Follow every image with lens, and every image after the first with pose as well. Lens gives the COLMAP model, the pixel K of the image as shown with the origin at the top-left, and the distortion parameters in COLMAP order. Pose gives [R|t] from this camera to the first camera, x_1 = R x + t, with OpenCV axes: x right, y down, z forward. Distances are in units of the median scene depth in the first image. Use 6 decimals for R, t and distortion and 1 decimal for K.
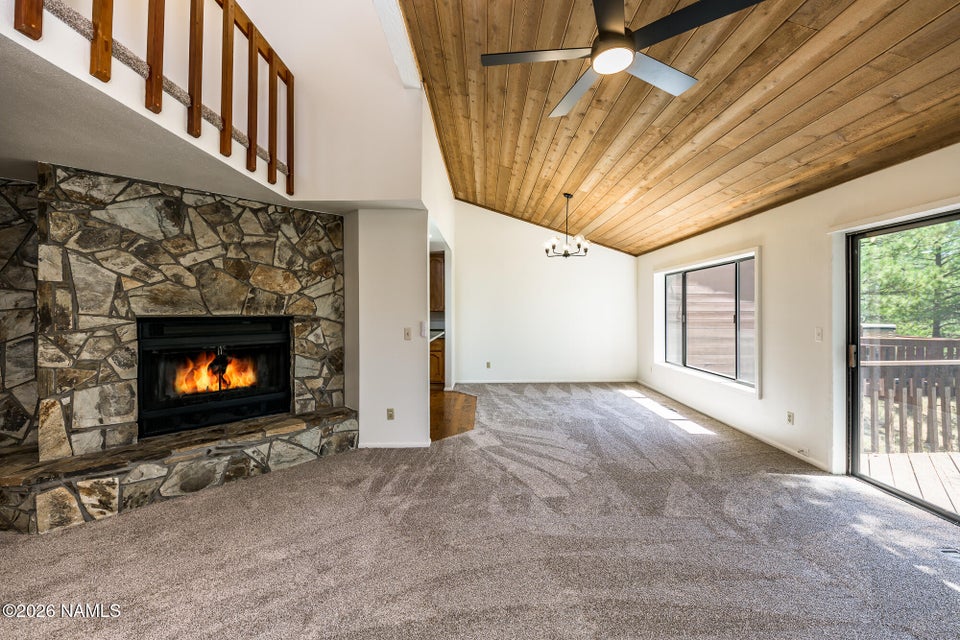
lens RADIAL K [[380.7, 0, 480.0], [0, 380.7, 315.8], [0, 0, 1]] dist [0.003991, -0.001299]
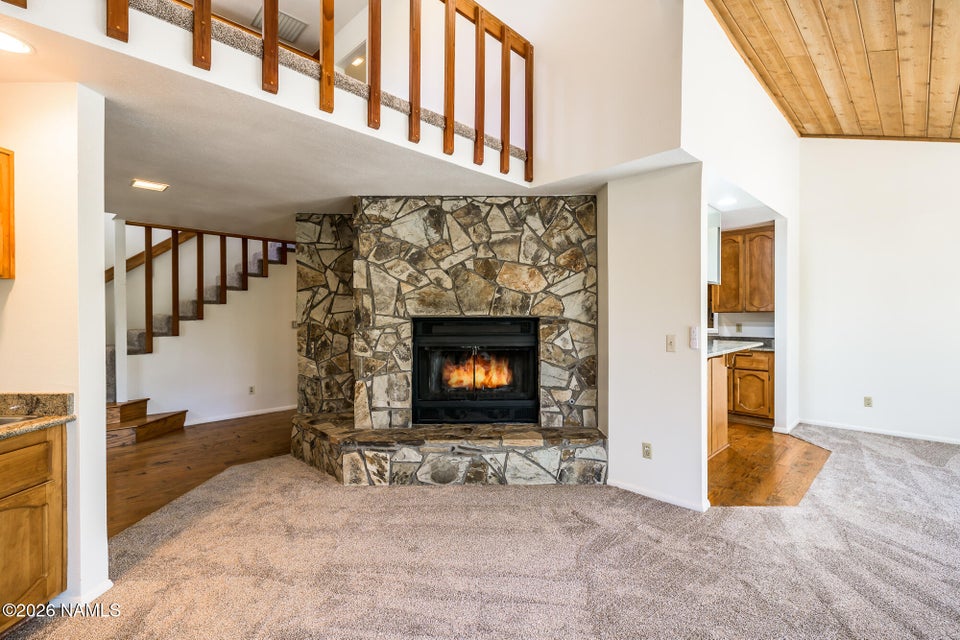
lens RADIAL K [[432.8, 0, 480.2], [0, 432.8, 319.2], [0, 0, 1]] dist [0.012567, -0.004963]
pose [[0.715079, 0.011081, -0.698956, 0.139122], [-0.007181, 0.999938, 0.008506, -0.002308], [0.699007, -0.001064, 0.715114, 0.199753]]
